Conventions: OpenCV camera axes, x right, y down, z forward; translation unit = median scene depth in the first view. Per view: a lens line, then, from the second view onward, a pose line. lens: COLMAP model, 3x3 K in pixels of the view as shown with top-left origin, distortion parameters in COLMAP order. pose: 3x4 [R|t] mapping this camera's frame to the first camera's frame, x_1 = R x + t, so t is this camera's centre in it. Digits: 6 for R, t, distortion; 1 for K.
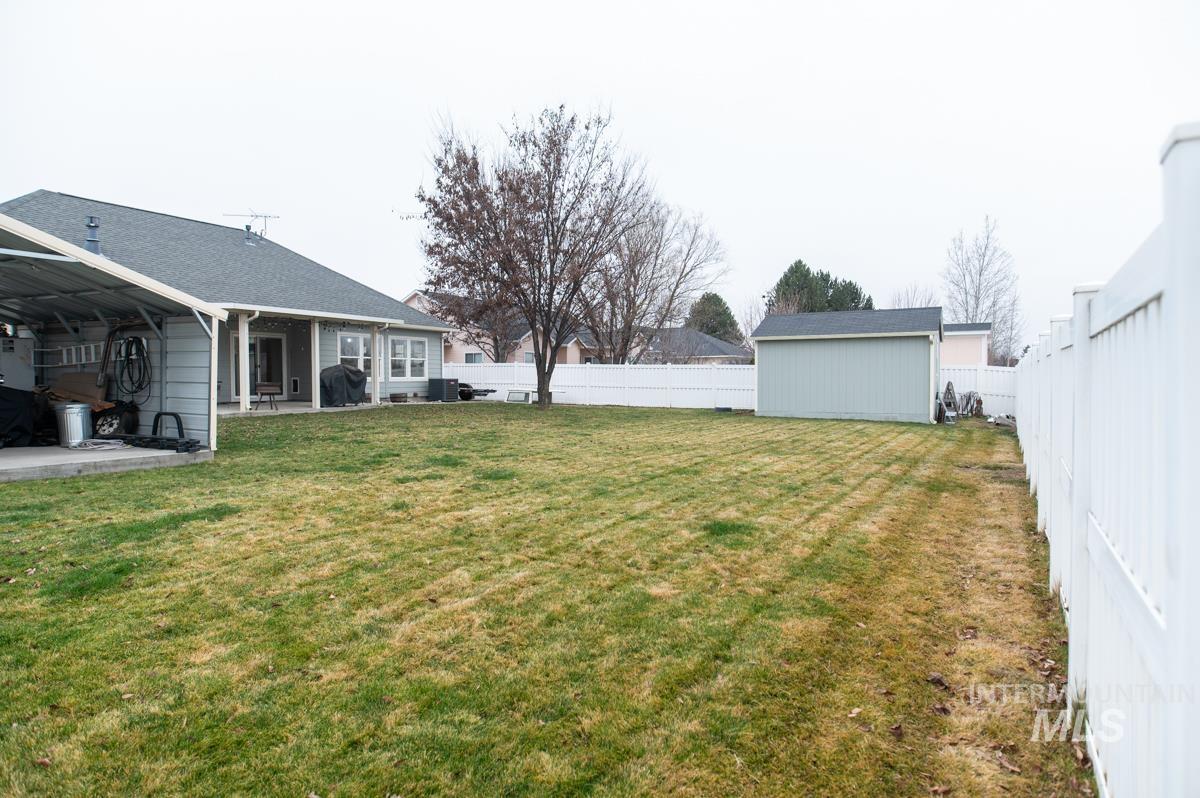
lens RADIAL K [[692.6, 0, 603.2], [0, 692.6, 397.9], [0, 0, 1]] dist [-0.021897, 0.000079]
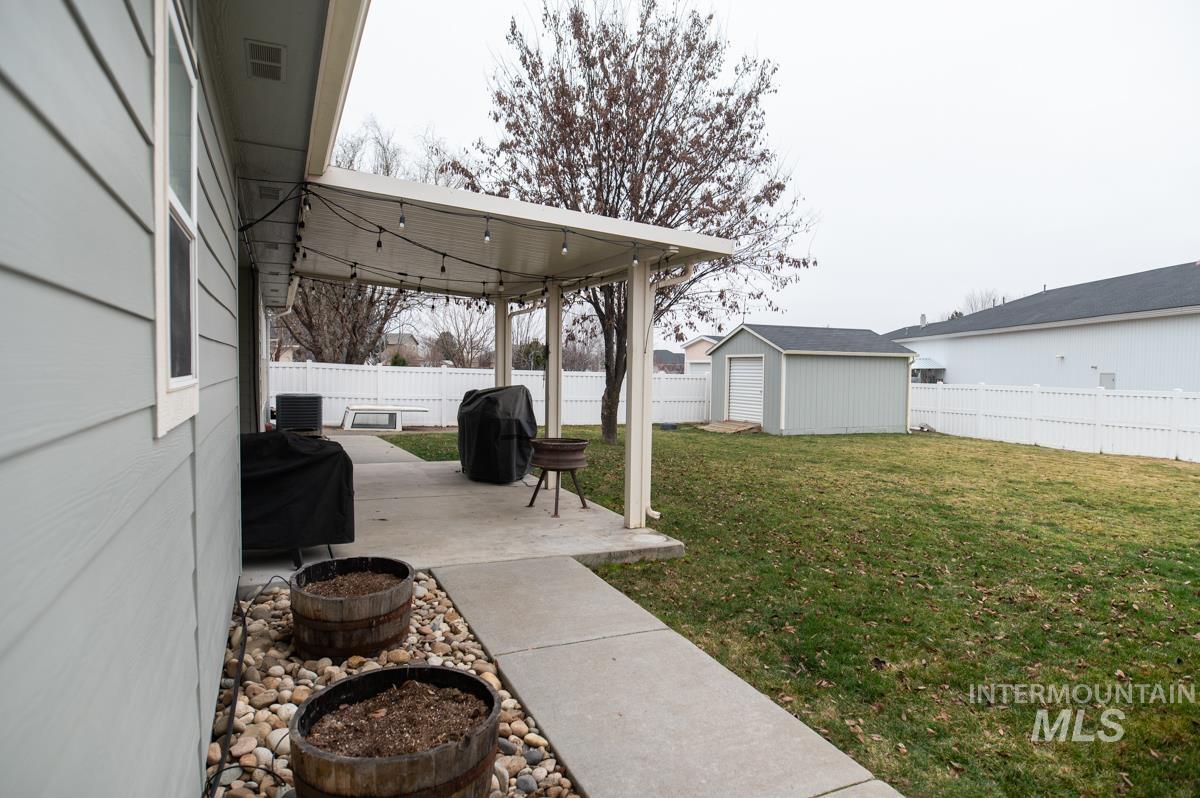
lens RADIAL K [[673.4, 0, 600.0], [0, 673.4, 399.0], [0, 0, 1]] dist [-0.047583, -0.000296]
pose [[0.596116, -0.025739, 0.802486, -0.663939], [0.006769, 0.999612, 0.027033, -0.048344], [-0.802870, -0.010683, 0.596058, 0.659895]]
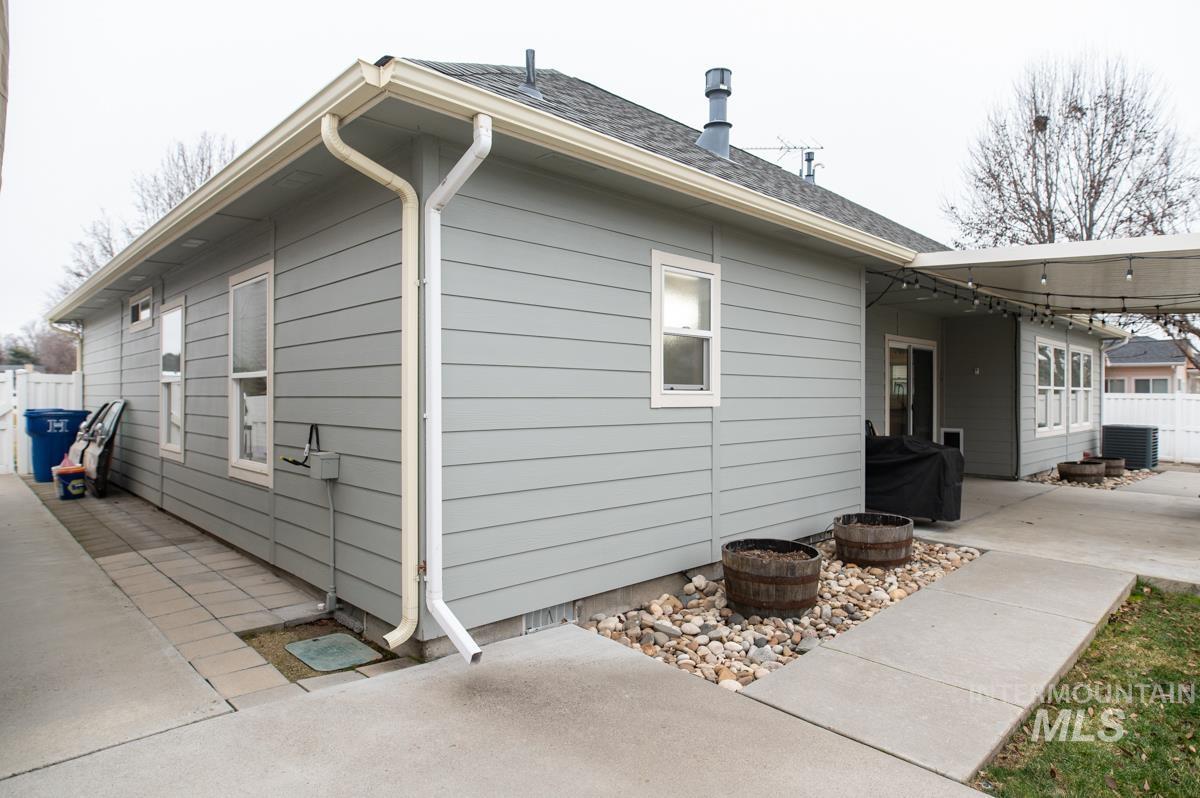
lens RADIAL K [[691.2, 0, 604.6], [0, 691.2, 396.0], [0, 0, 1]] dist [-0.022467, 0.000264]
pose [[0.948927, 0.006951, -0.315420, -0.552553], [-0.015859, 0.999544, -0.025684, -0.037518], [0.315097, 0.029375, 0.948605, 0.463894]]
